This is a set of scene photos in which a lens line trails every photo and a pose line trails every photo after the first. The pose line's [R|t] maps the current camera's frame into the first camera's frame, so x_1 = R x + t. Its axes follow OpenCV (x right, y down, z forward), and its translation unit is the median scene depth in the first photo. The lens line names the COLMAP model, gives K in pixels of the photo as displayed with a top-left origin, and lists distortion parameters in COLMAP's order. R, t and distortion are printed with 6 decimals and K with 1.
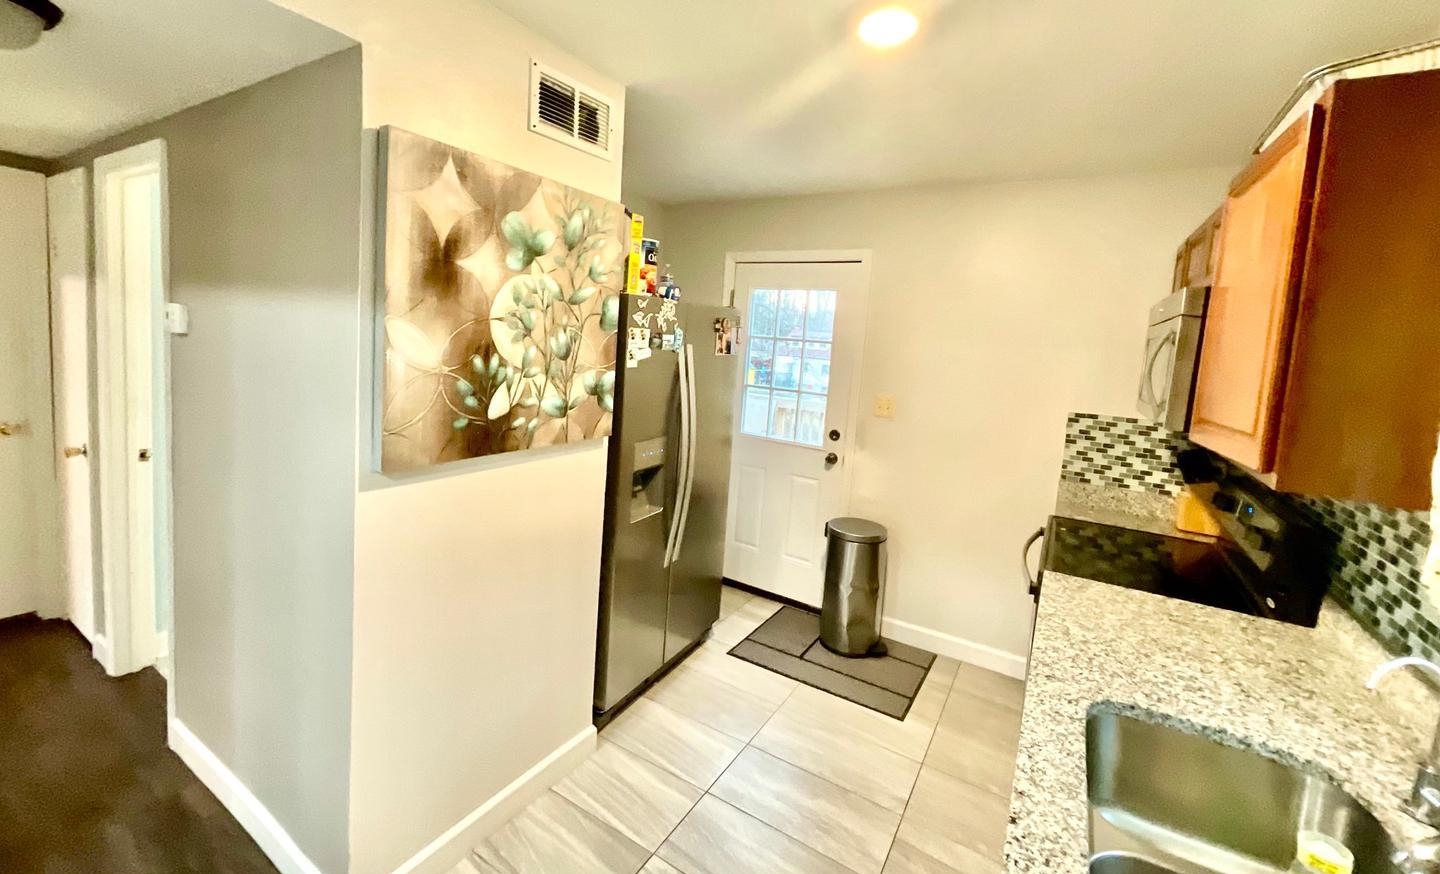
lens RADIAL K [[581.2, 0, 719.8], [0, 581.2, 384.3], [0, 0, 1]] dist [-0.000240, -0.000225]
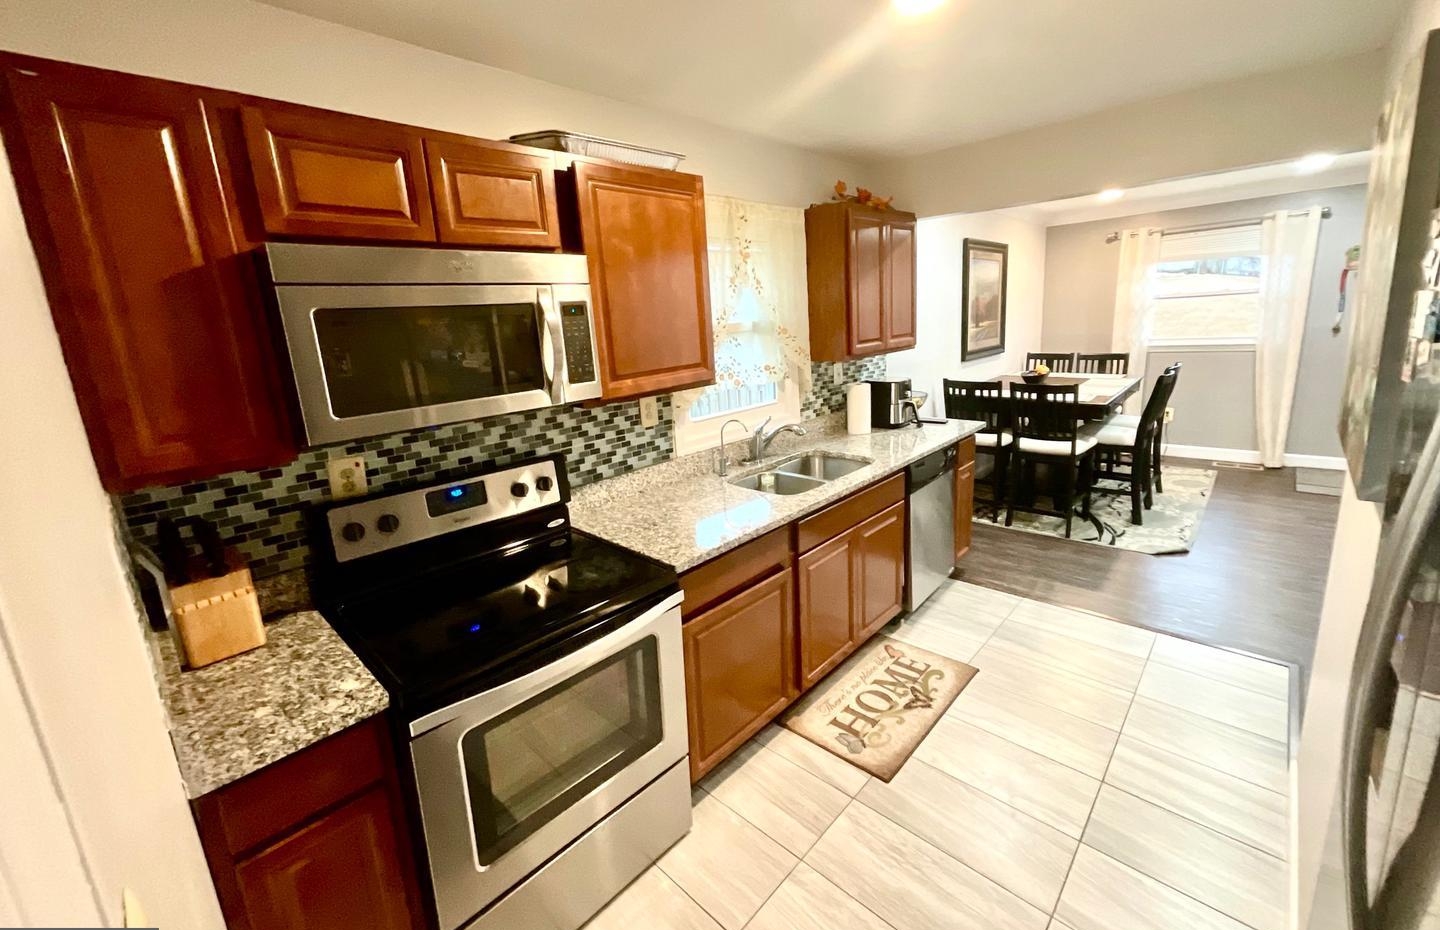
lens RADIAL K [[584.2, 0, 725.3], [0, 584.2, 441.5], [0, 0, 1]] dist [0.002833, 0.000183]
pose [[-0.978740, -0.052031, 0.198395, 0.214760], [0.009663, 0.954516, 0.298004, -0.100634], [-0.204876, 0.293585, -0.933720, 1.261486]]
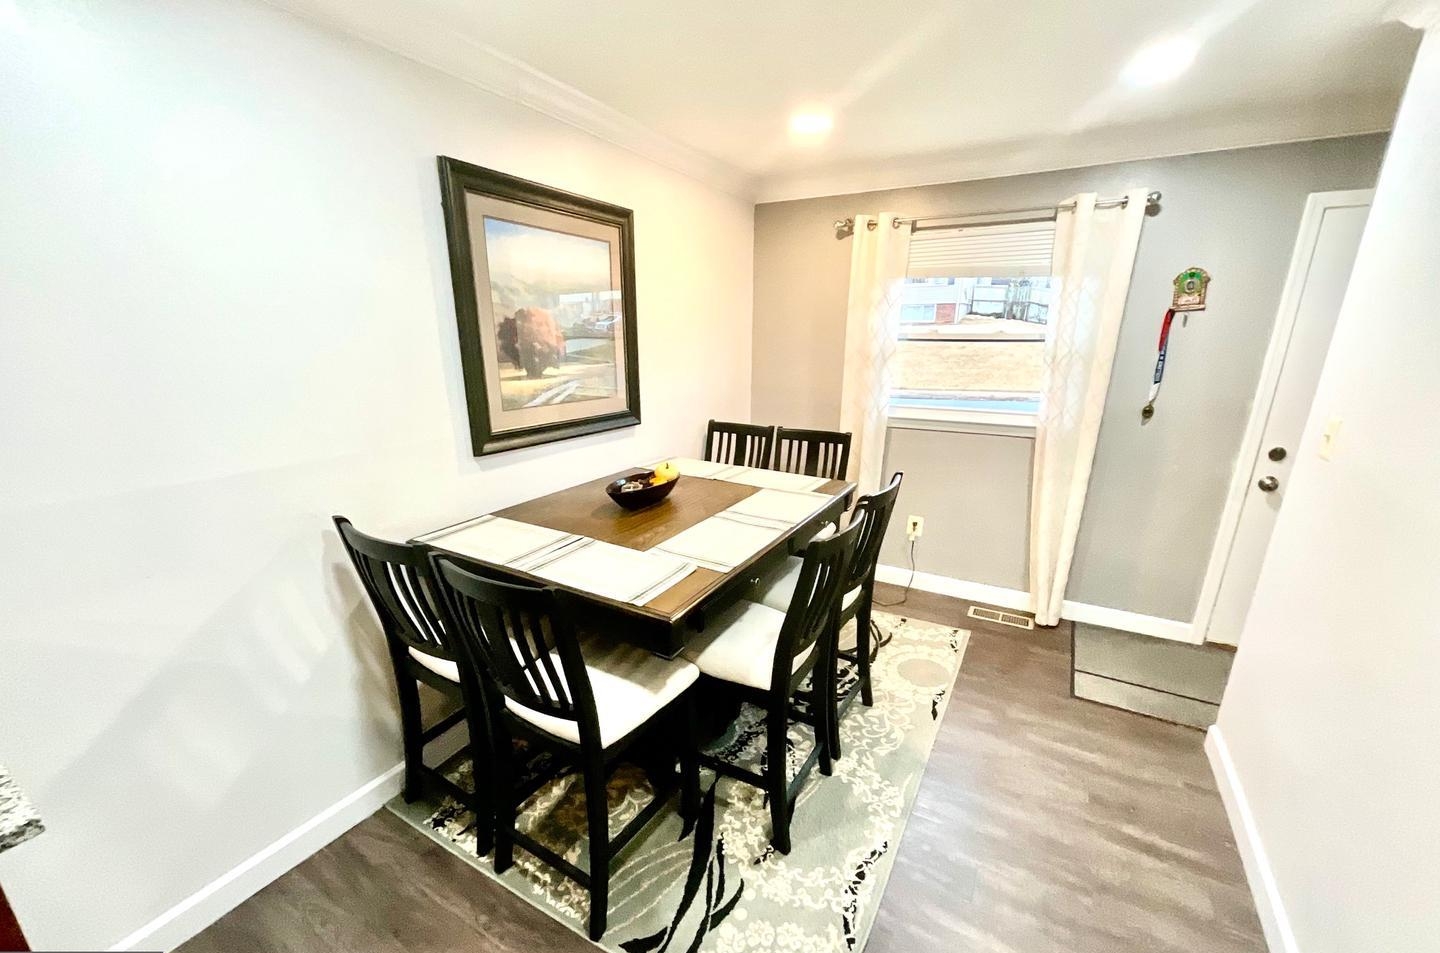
lens RADIAL K [[583.6, 0, 726.8], [0, 583.6, 516.8], [0, 0, 1]] dist [-0.004994, 0.000036]
pose [[-0.997008, -0.062359, -0.045680, -0.442094], [-0.074994, 0.923569, 0.376027, -0.041037], [0.018739, 0.378328, -0.925482, 0.135715]]
